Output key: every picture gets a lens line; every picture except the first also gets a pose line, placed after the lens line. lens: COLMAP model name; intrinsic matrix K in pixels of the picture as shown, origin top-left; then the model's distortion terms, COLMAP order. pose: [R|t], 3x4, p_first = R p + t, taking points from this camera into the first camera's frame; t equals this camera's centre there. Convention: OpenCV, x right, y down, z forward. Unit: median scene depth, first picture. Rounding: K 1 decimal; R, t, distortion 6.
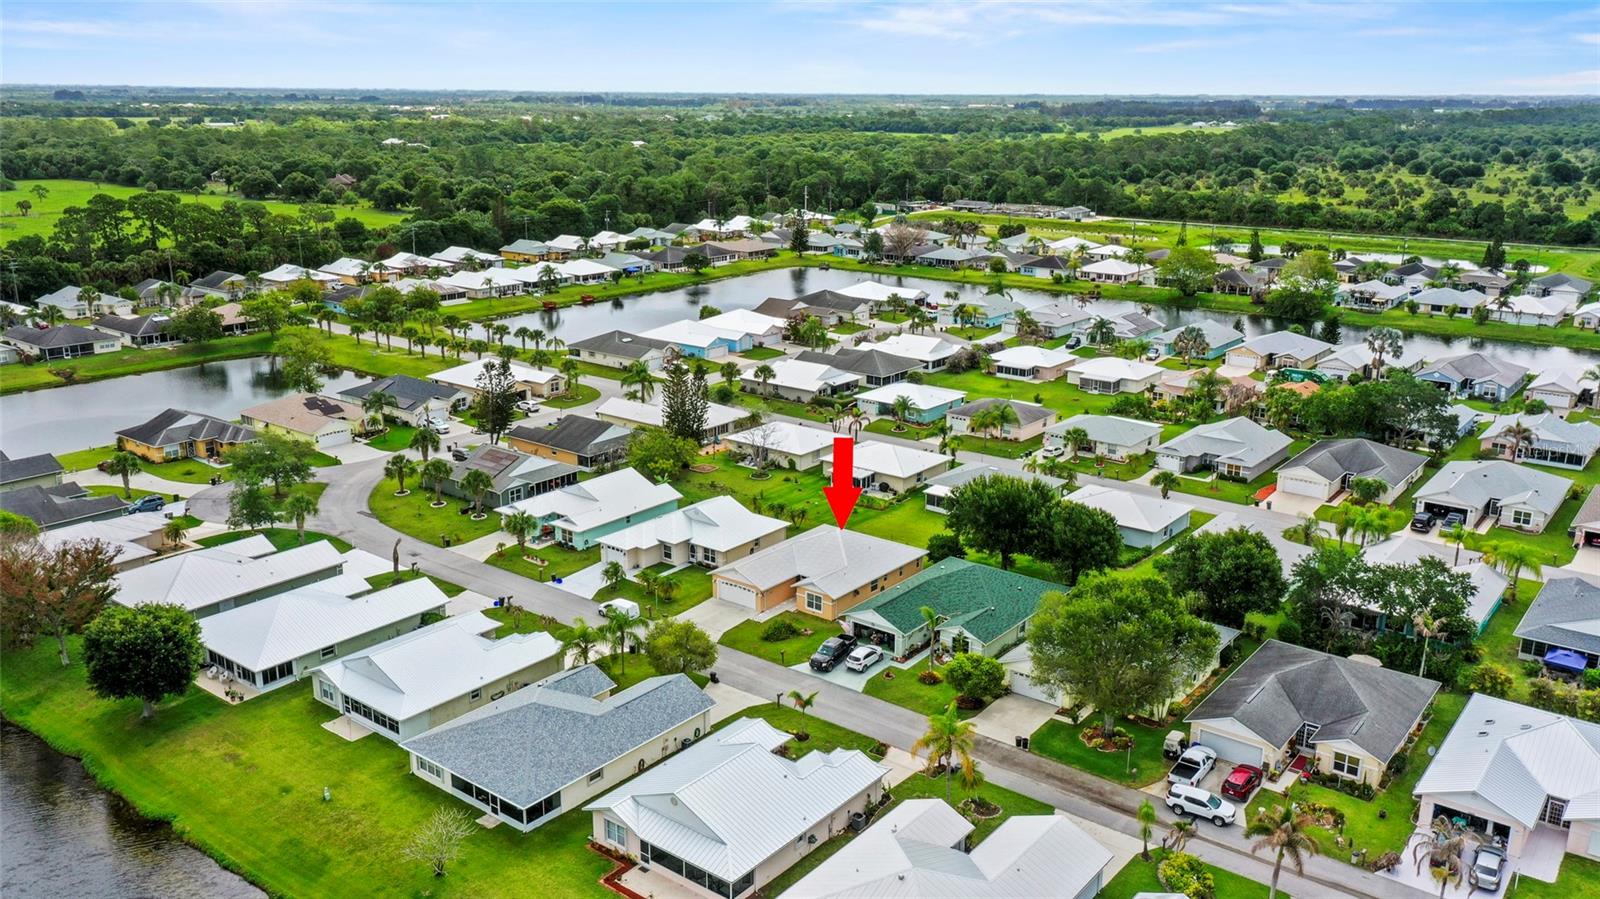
lens RADIAL K [[1281.7, 0, 800.0], [0, 1281.7, 449.5], [0, 0, 1]] dist [0.027632, 0.003164]
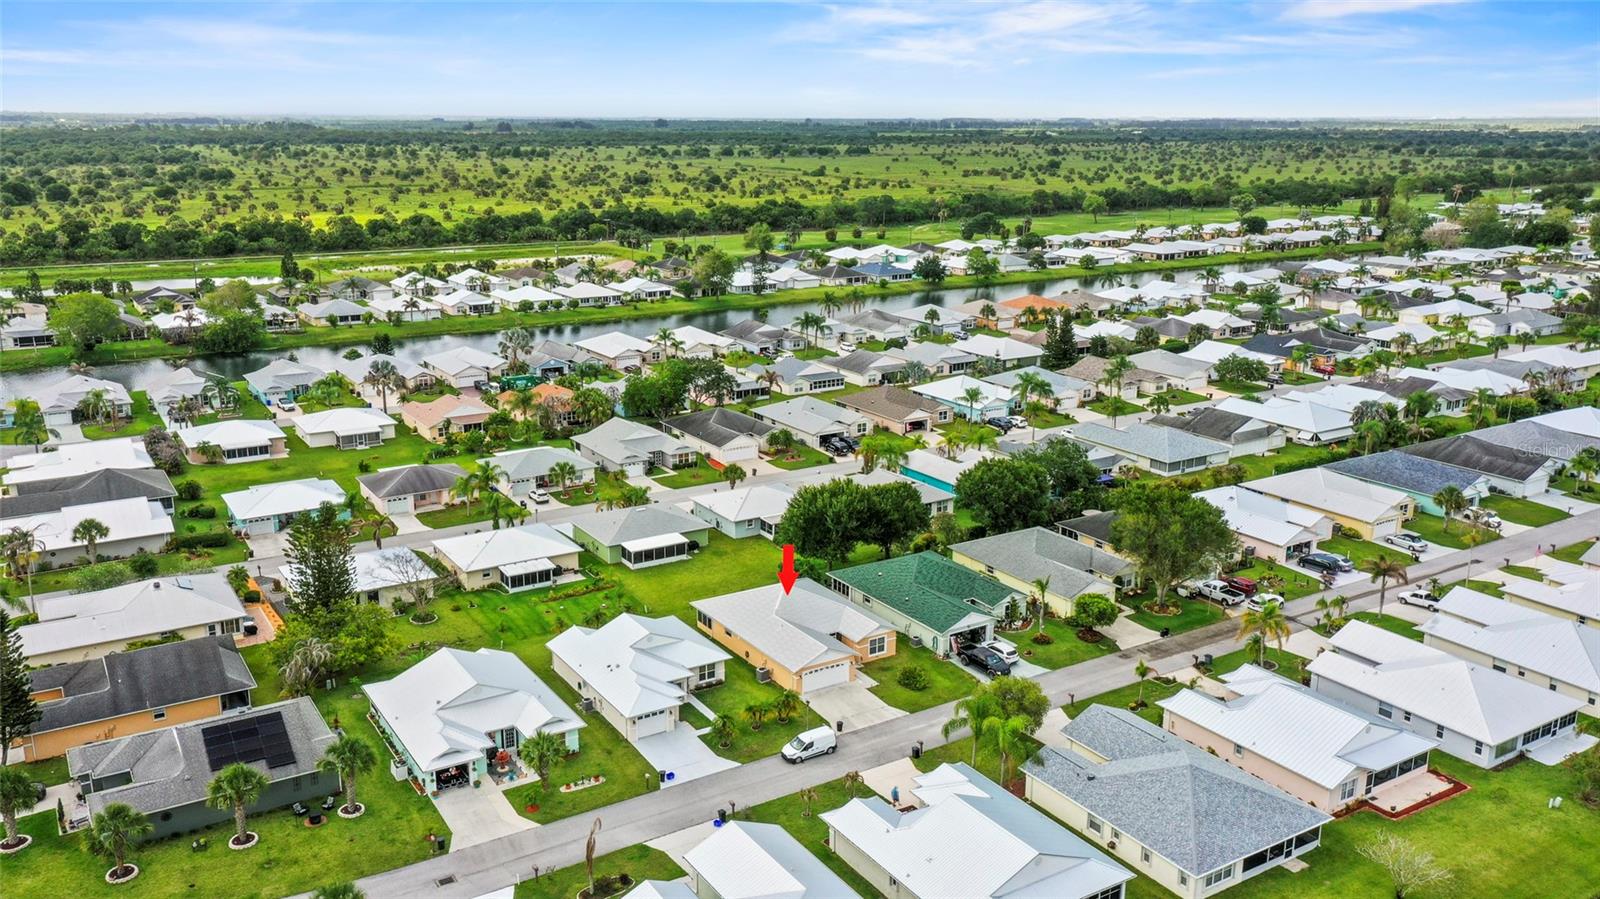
lens RADIAL K [[1281.7, 0, 800.0], [0, 1281.7, 449.5], [0, 0, 1]] dist [0.027632, 0.003164]
pose [[0.331610, -0.240497, 0.912248, -0.674597], [0.250931, 0.954615, 0.160451, -0.151960], [-0.909433, 0.175704, 0.376908, 0.518697]]
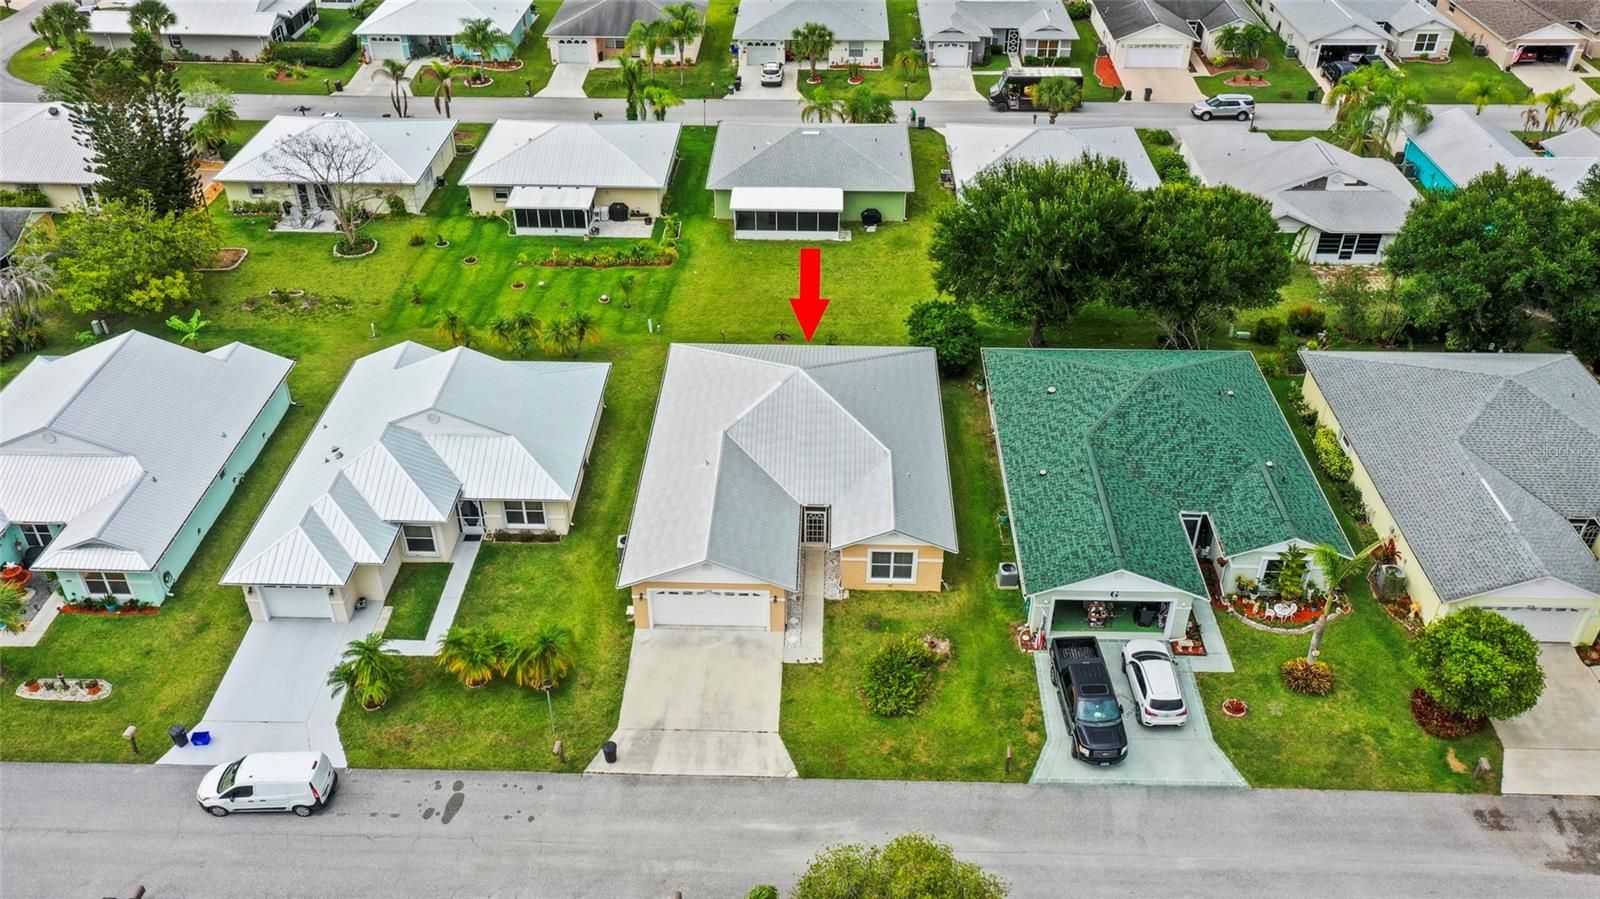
lens RADIAL K [[1281.7, 0, 800.0], [0, 1281.7, 449.5], [0, 0, 1]] dist [0.027632, 0.003164]
pose [[0.802964, -0.344102, 0.486665, -0.168424], [0.164283, 0.912660, 0.374250, -0.068211], [-0.572940, -0.220559, 0.789363, 0.533437]]
